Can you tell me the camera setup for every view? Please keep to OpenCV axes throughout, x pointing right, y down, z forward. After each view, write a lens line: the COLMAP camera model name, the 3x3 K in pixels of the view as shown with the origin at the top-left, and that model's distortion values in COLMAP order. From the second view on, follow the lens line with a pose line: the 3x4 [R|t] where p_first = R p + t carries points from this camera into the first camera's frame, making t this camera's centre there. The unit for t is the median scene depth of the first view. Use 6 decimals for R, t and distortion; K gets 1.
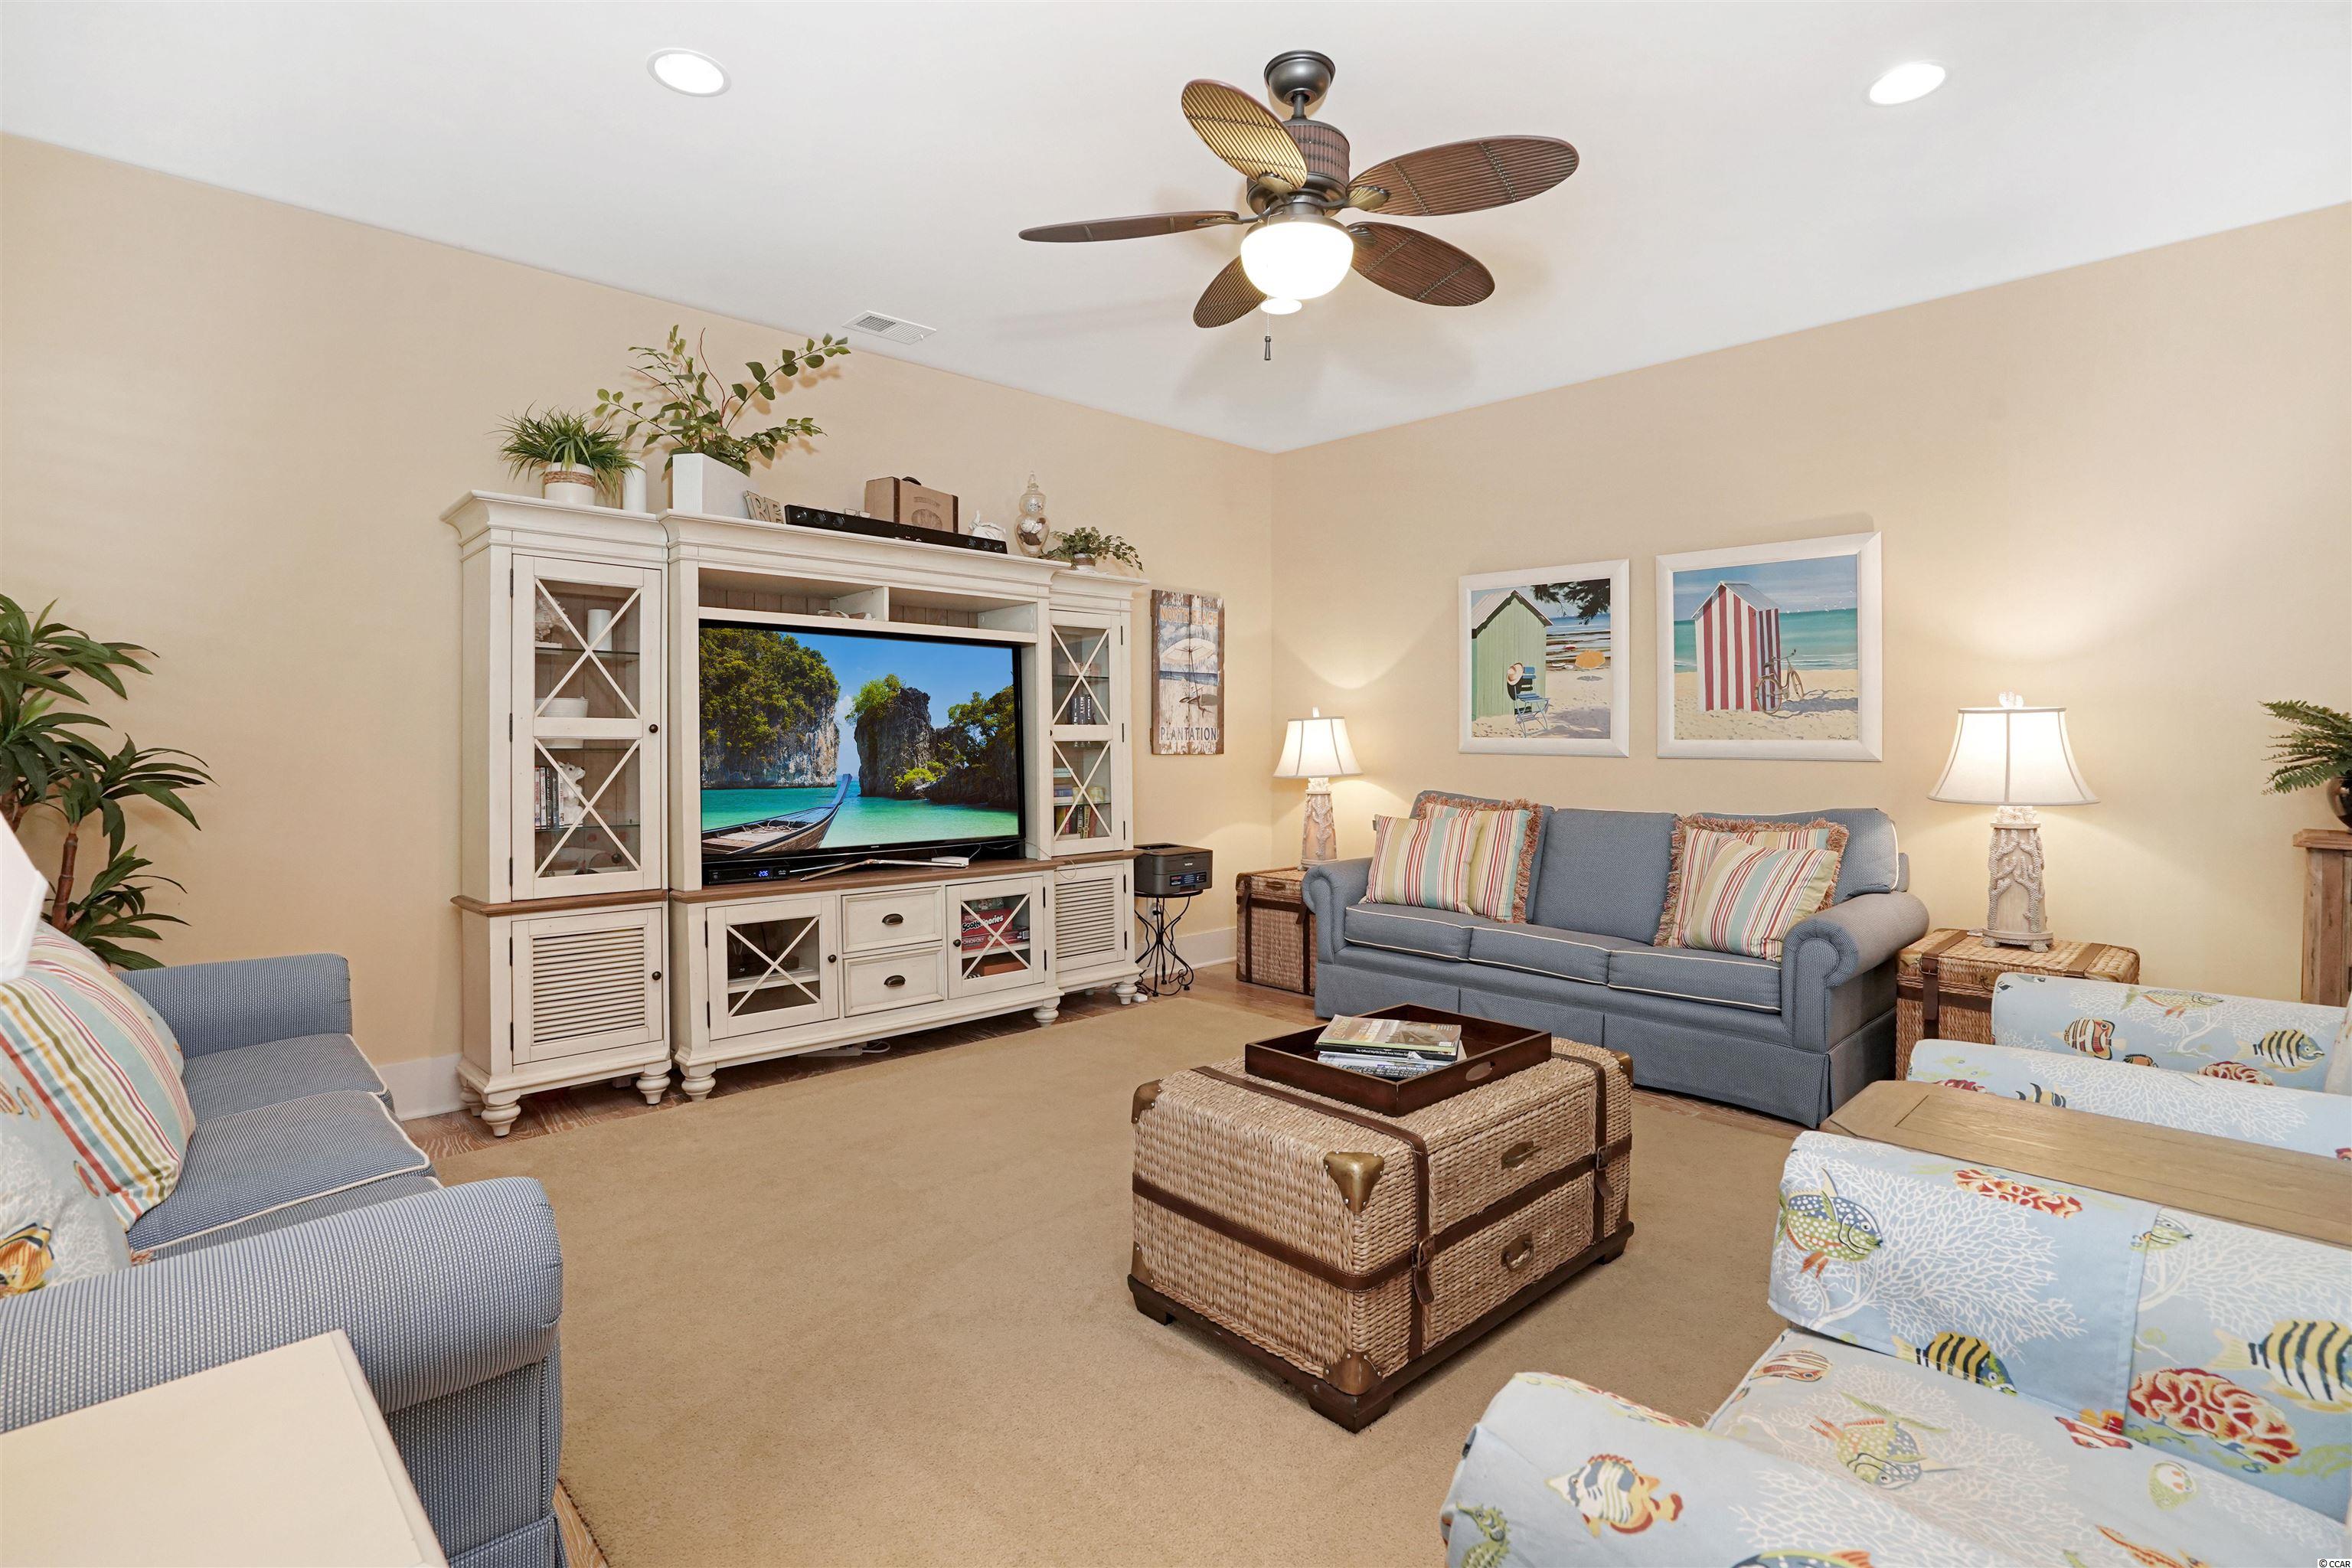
lens RADIAL K [[1161.6, 0, 1119.0], [0, 1161.6, 729.7], [0, 0, 1]] dist [-0.001625, 0.001468]
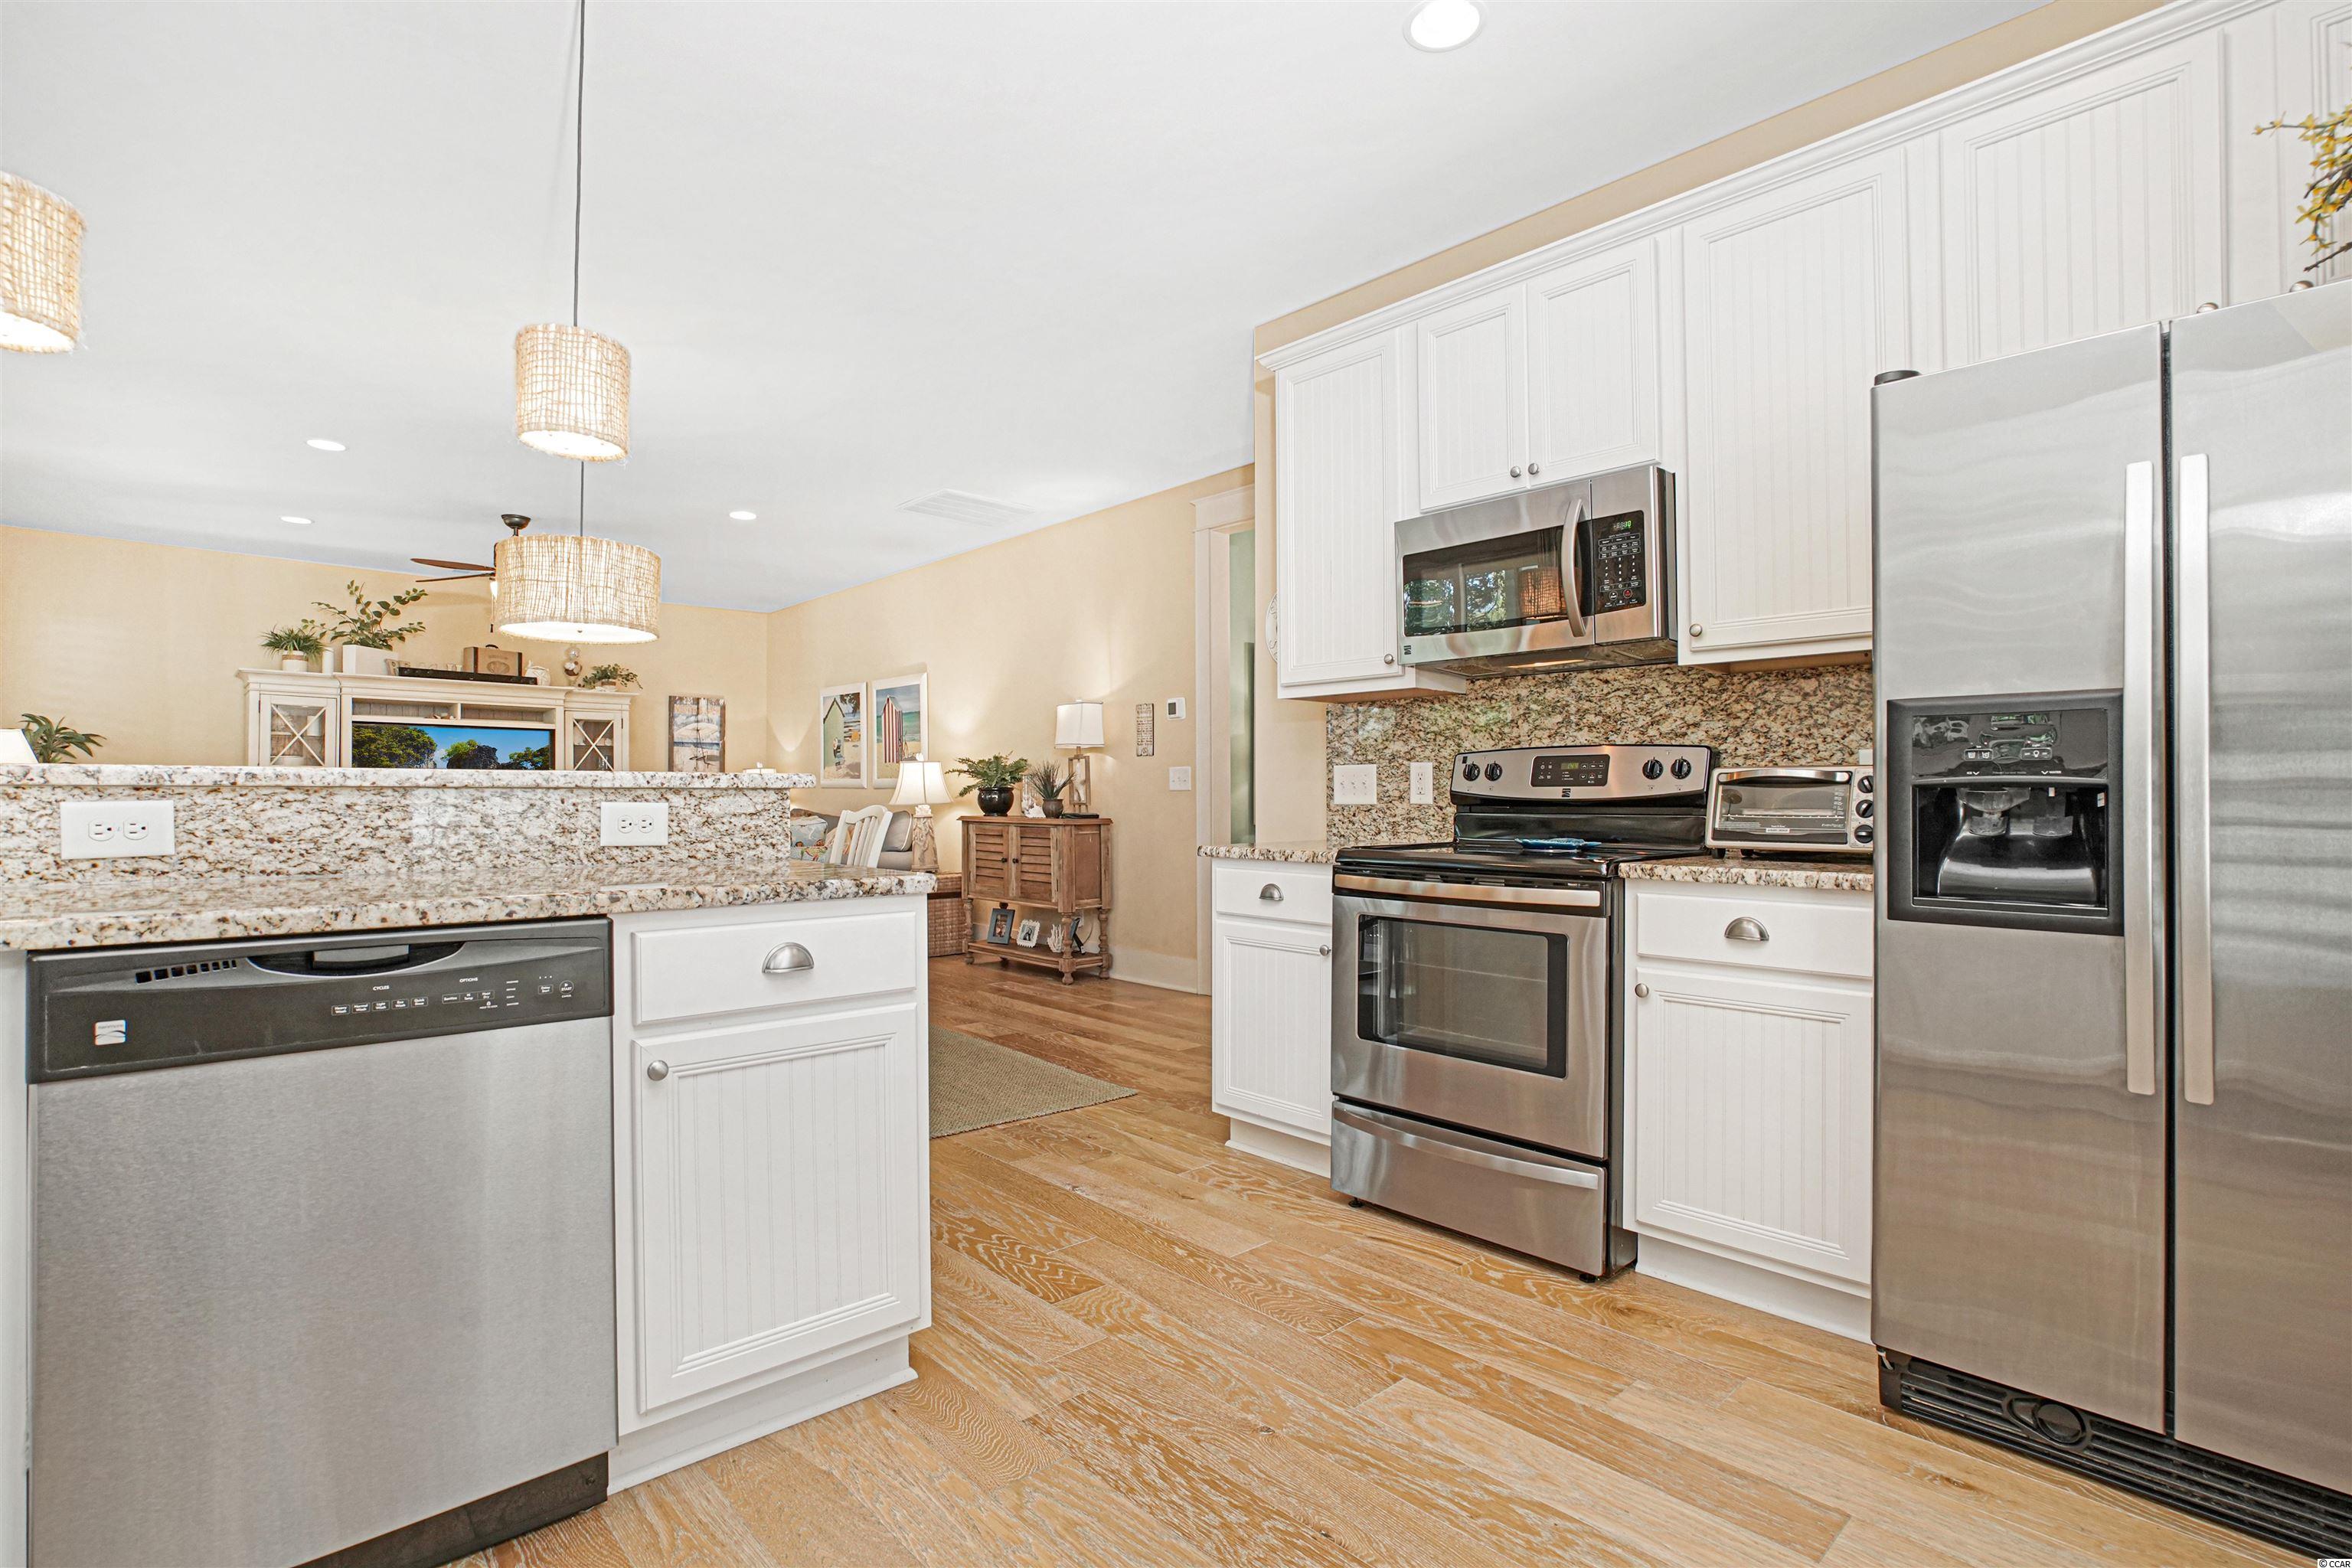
lens RADIAL K [[1161.6, 0, 1072.3], [0, 1161.6, 787.3], [0, 0, 1]] dist [-0.001625, 0.001468]
pose [[0.995554, 0.002064, -0.094172, 1.025959], [-0.002410, 0.999991, -0.003565, 0.030619], [0.094164, 0.003776, 0.995550, -0.901522]]
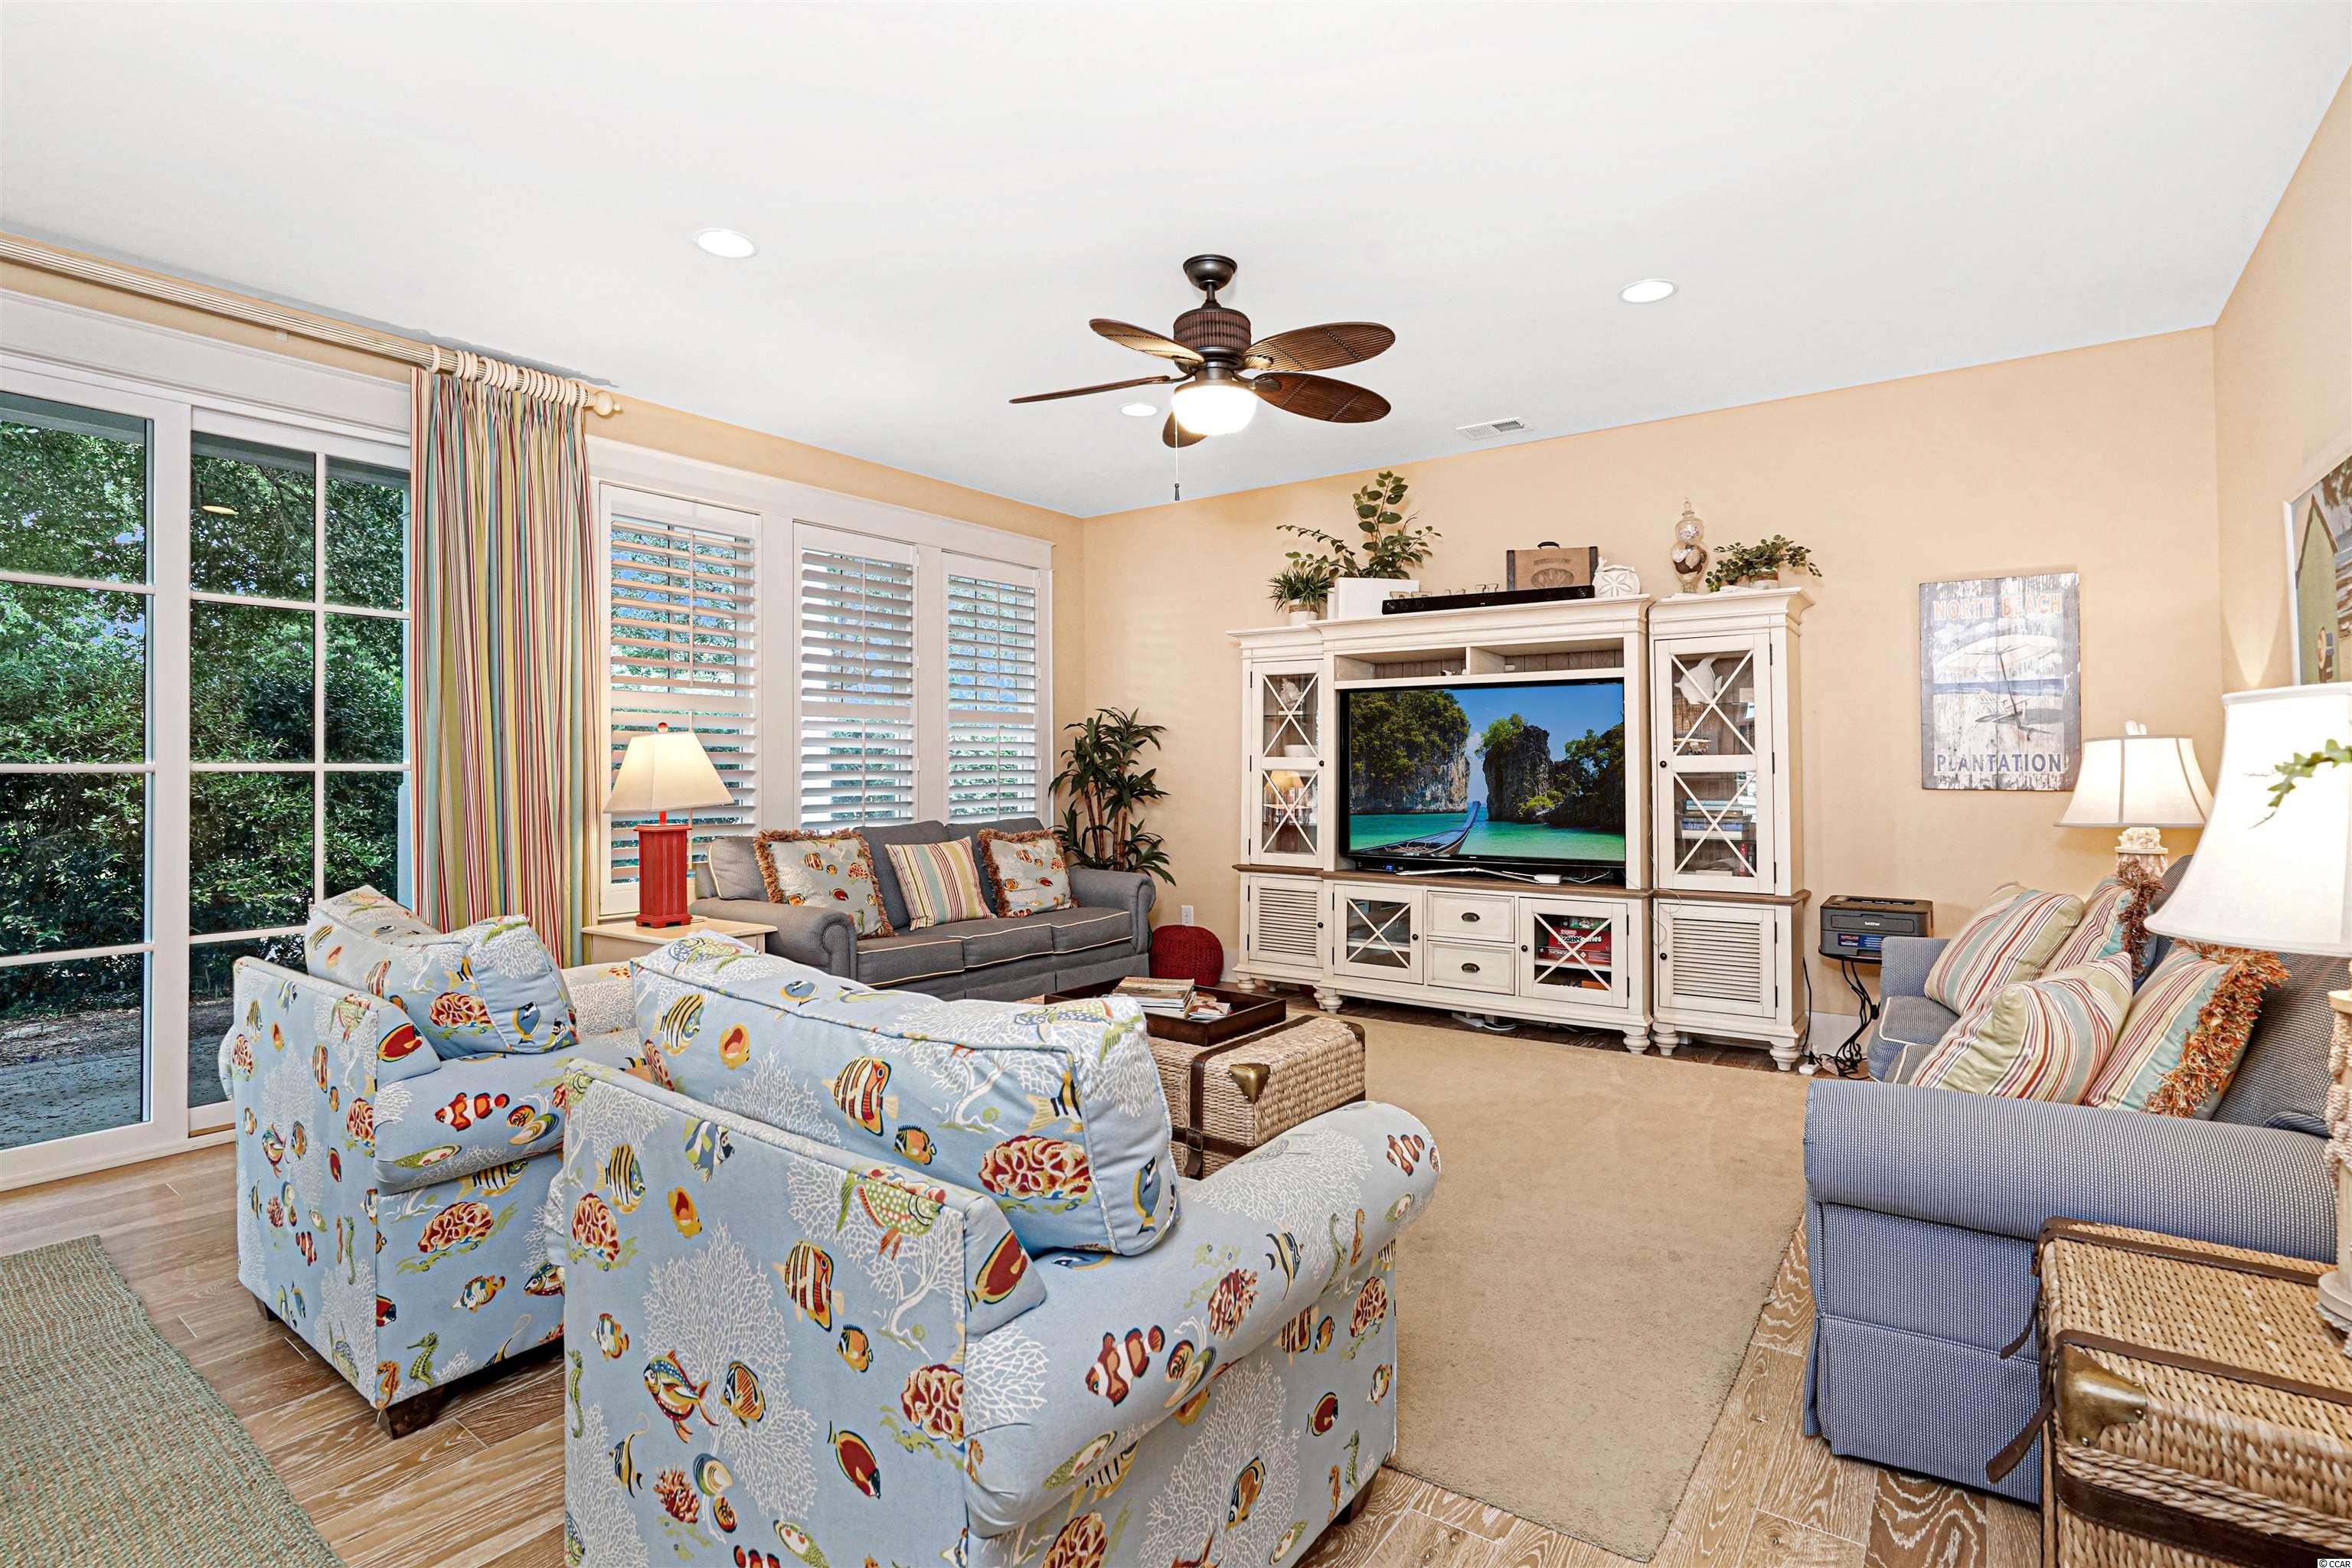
lens RADIAL K [[1161.6, 0, 1174.9], [0, 1161.6, 774.5], [0, 0, 1]] dist [-0.001625, 0.001468]
pose [[0.207473, -0.002601, -0.978237, 0.890416], [0.004422, 0.999989, -0.001721, 0.012622], [0.978231, -0.003968, 0.207482, 0.417143]]
